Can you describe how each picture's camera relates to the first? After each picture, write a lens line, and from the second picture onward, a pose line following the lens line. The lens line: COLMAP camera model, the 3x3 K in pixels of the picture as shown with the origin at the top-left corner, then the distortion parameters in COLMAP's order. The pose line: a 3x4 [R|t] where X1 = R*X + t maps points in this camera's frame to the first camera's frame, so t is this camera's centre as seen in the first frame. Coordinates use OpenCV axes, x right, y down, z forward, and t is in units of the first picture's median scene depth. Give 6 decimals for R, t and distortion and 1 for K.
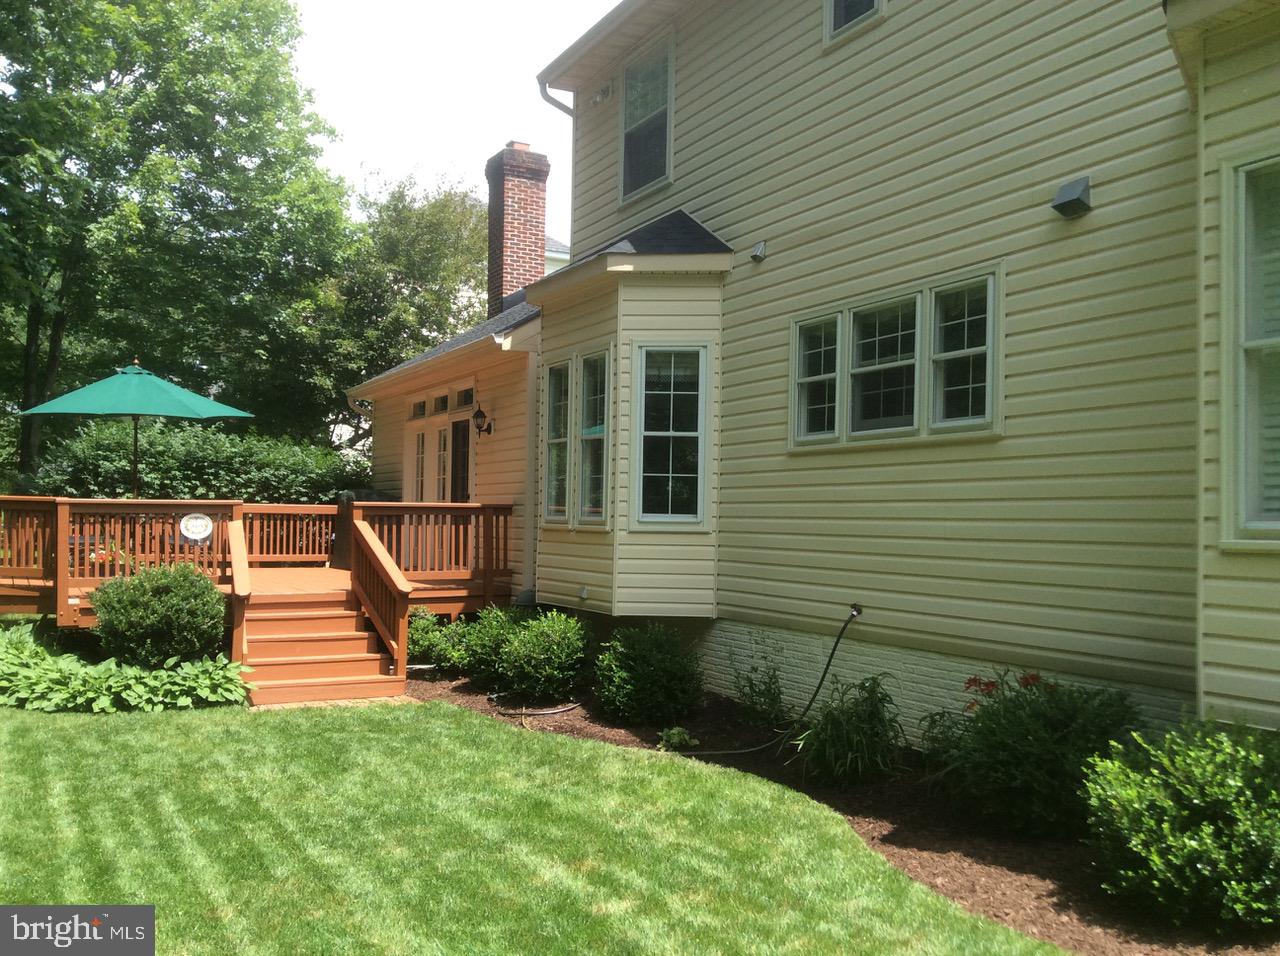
lens RADIAL K [[1171.5, 0, 645.7], [0, 1171.5, 498.8], [0, 0, 1]] dist [0.158844, -0.324512]
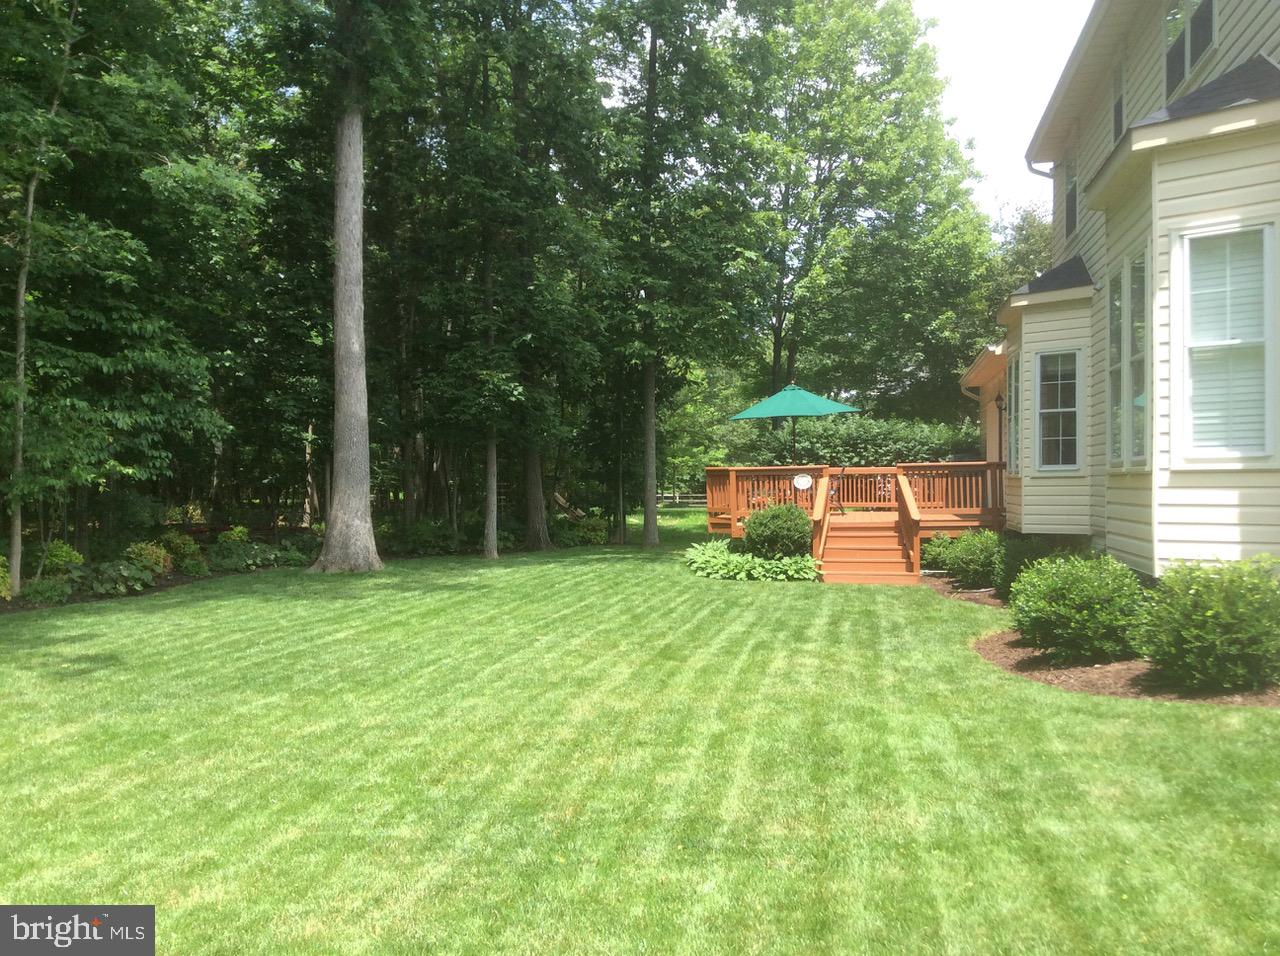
lens RADIAL K [[1164.7, 0, 643.9], [0, 1164.7, 500.2], [0, 0, 1]] dist [0.199213, -0.436139]
pose [[0.777054, -0.014458, -0.629268, 0.529705], [0.033516, 0.999268, 0.018427, 0.012369], [0.628542, -0.035409, 0.776970, -0.473041]]
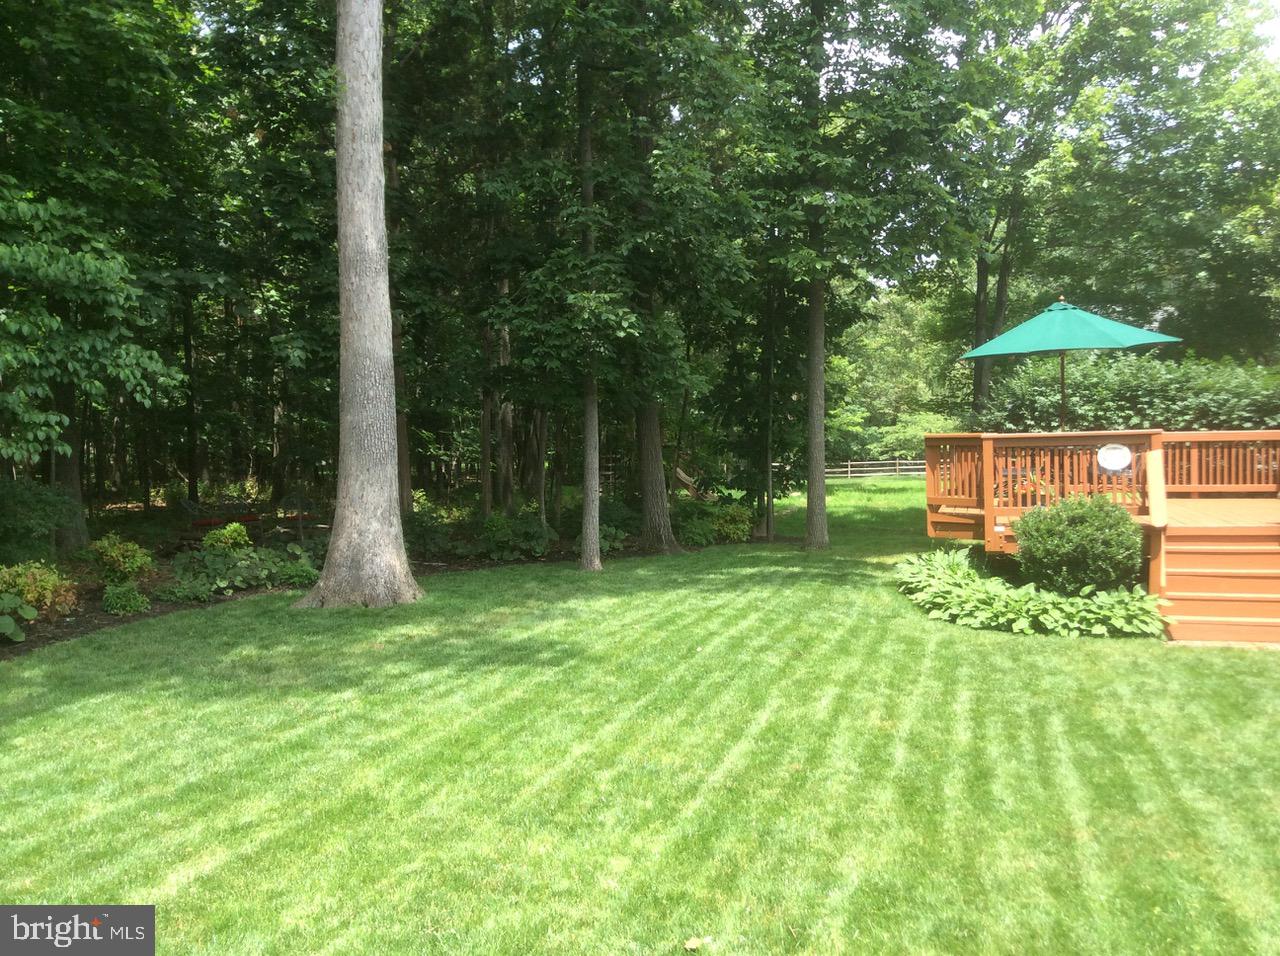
lens RADIAL K [[1164.7, 0, 643.9], [0, 1164.7, 500.2], [0, 0, 1]] dist [0.199213, -0.436139]
pose [[0.713866, 0.003095, -0.700276, 0.041412], [0.038472, 0.998307, 0.043630, 0.000849], [0.699225, -0.058087, 0.712538, 0.013194]]
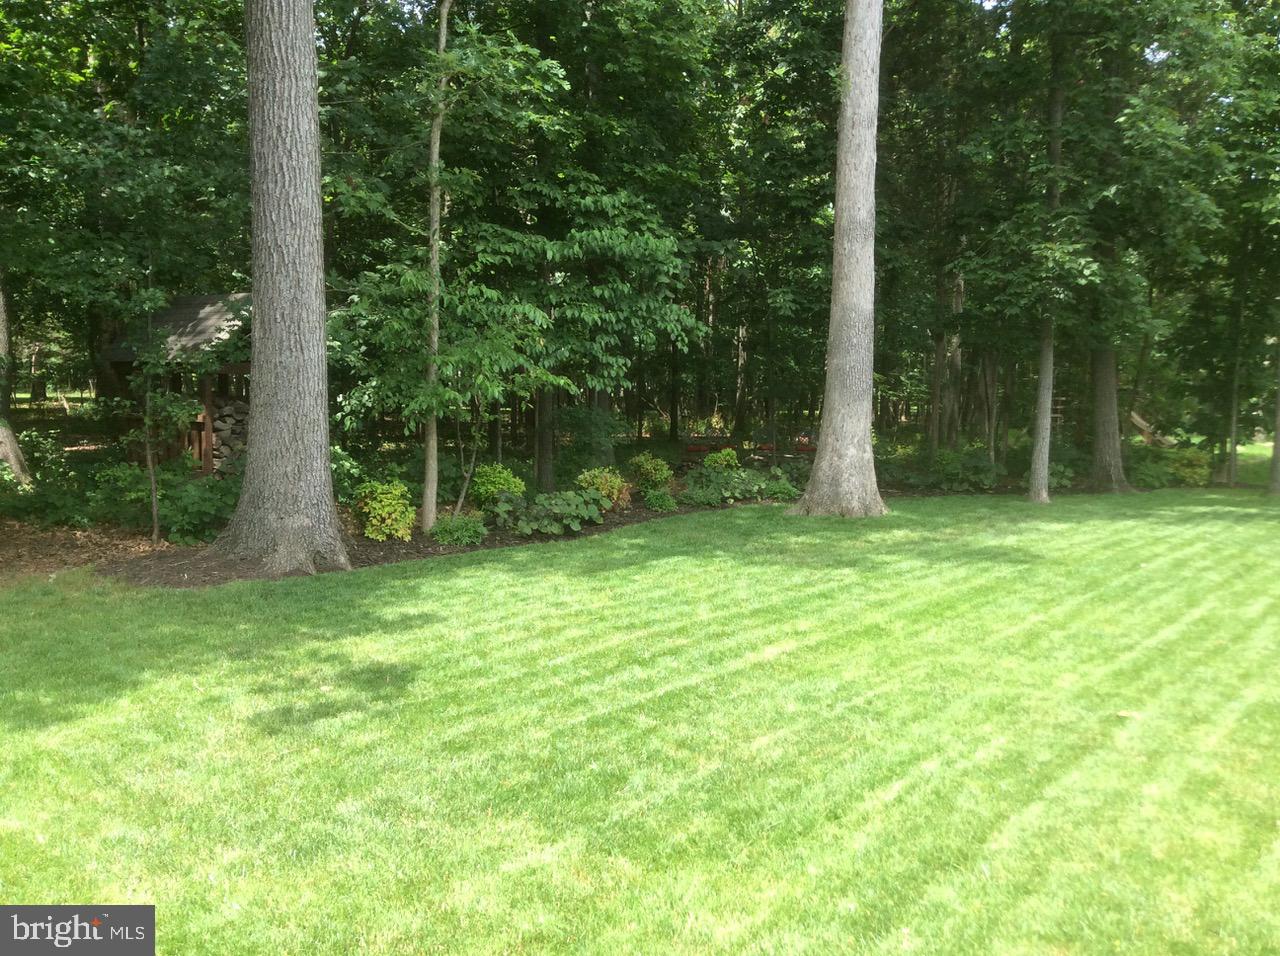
lens RADIAL K [[1164.7, 0, 643.9], [0, 1164.7, 500.2], [0, 0, 1]] dist [0.199213, -0.436139]
pose [[0.421034, 0.066645, -0.904593, 0.193389], [0.017758, 0.996500, 0.081682, 0.005860], [0.906871, -0.050455, 0.418377, -0.148972]]
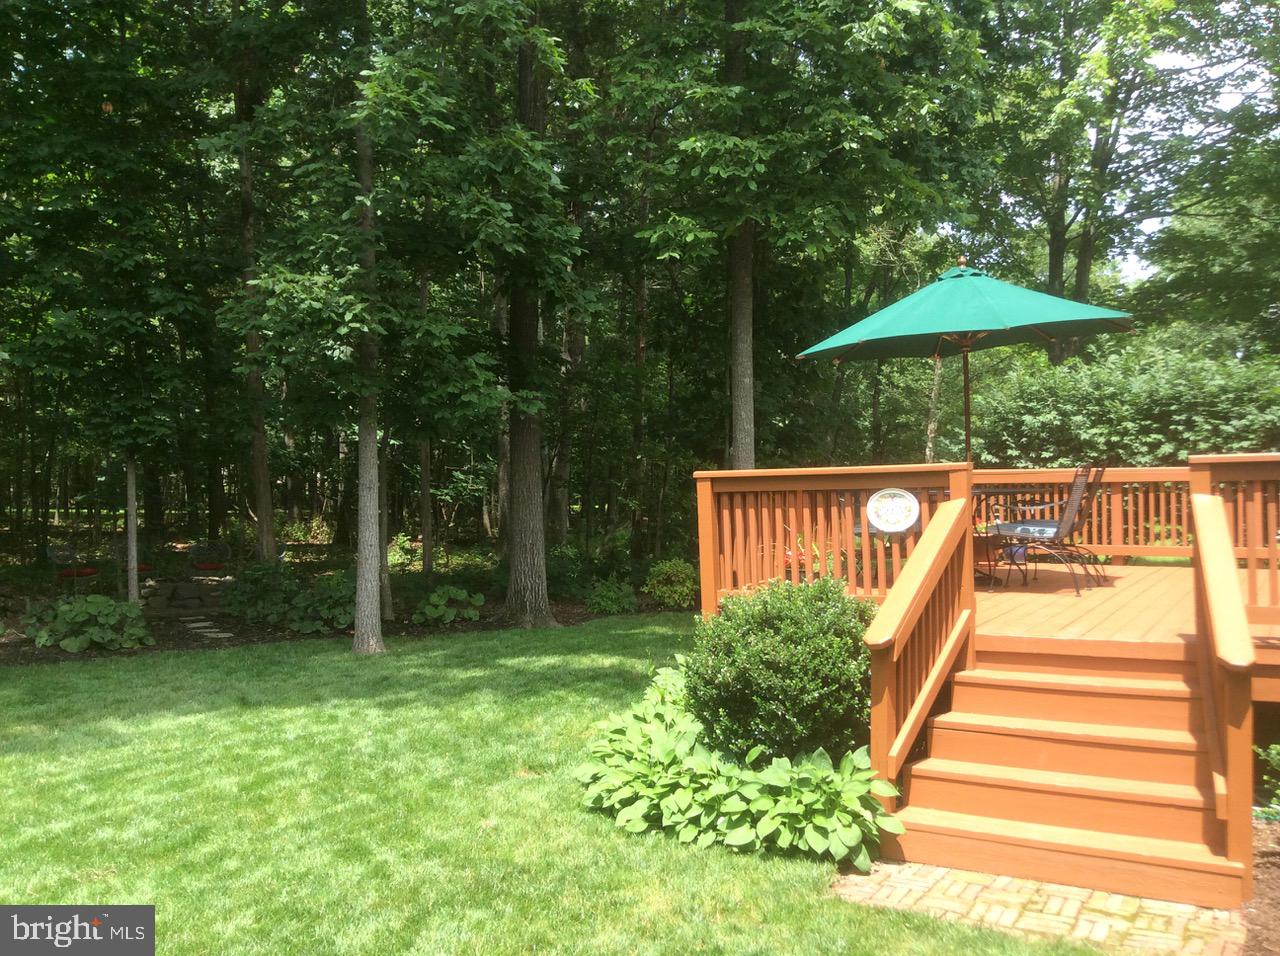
lens RADIAL K [[1171.5, 0, 645.7], [0, 1171.5, 498.8], [0, 0, 1]] dist [0.158844, -0.324512]
pose [[0.534681, -0.015447, -0.844913, 0.045297], [0.036612, 0.999318, 0.004899, 0.010773], [0.844260, -0.033554, 0.534882, 0.629101]]
